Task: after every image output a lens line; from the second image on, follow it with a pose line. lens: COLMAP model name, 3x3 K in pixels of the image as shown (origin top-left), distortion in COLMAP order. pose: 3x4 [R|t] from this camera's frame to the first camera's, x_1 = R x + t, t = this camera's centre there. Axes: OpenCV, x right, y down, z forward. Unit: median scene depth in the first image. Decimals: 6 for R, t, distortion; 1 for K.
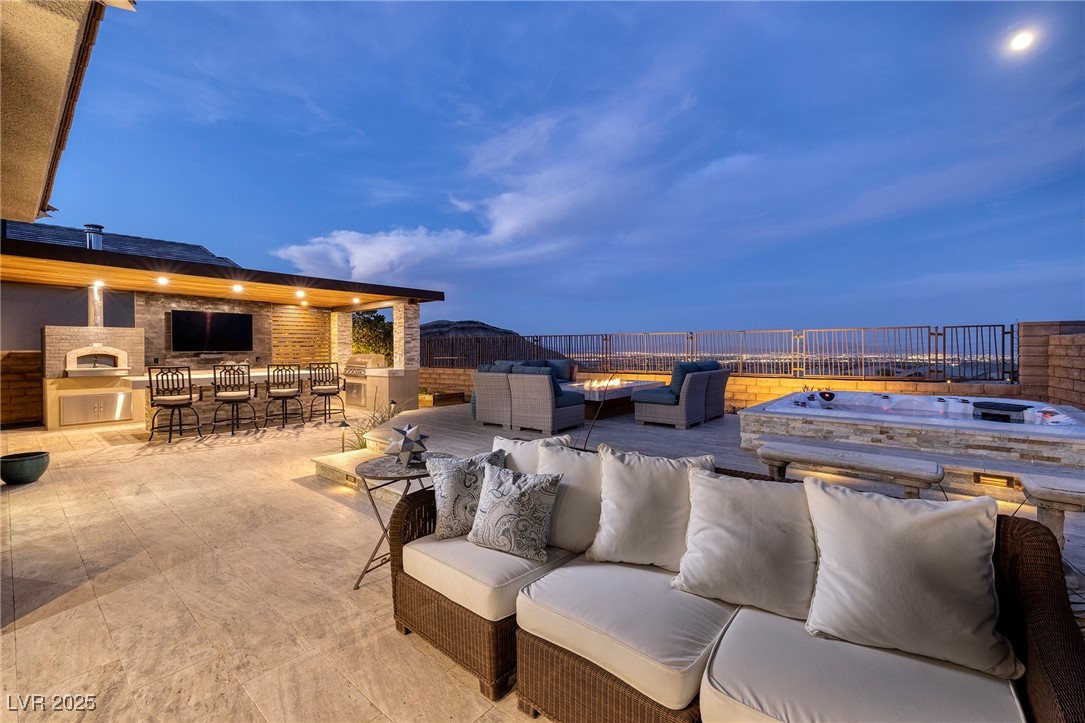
lens RADIAL K [[459.5, 0, 545.1], [0, 459.5, 355.7], [0, 0, 1]] dist [0.002891, 0.000275]
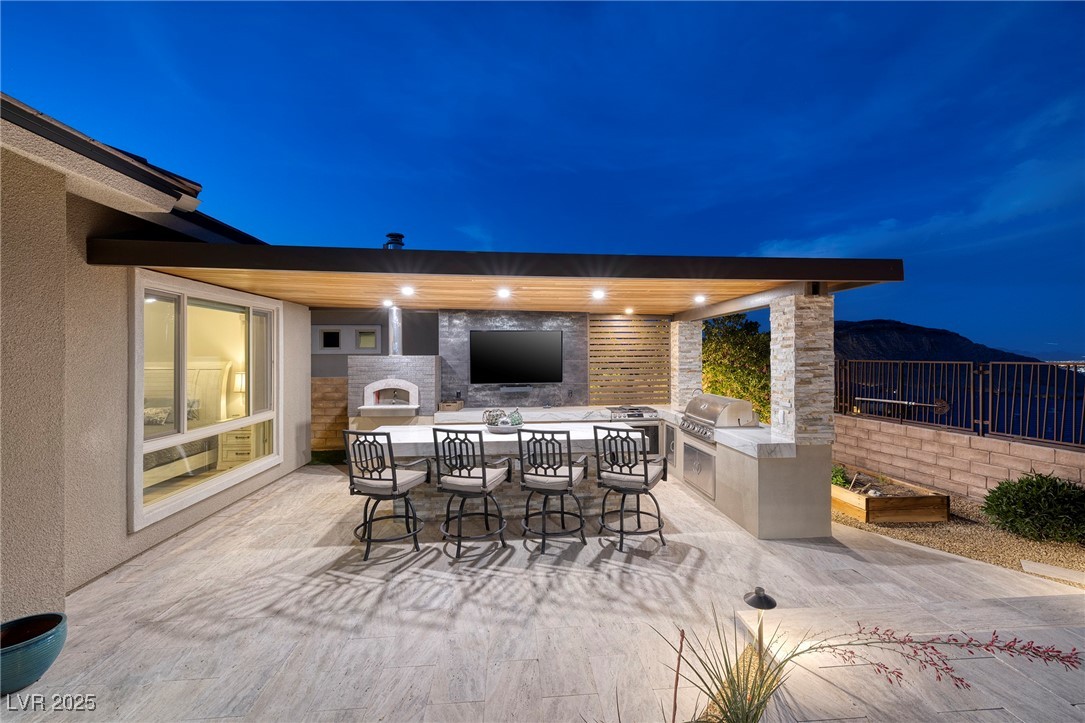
lens RADIAL K [[448.4, 0, 547.8], [0, 448.4, 351.6], [0, 0, 1]] dist [-0.000450, 0.000009]
pose [[0.703539, -0.003762, -0.710646, -0.162231], [-0.009598, 0.999844, -0.014796, -0.048994], [0.710592, 0.017230, 0.703394, 0.508963]]
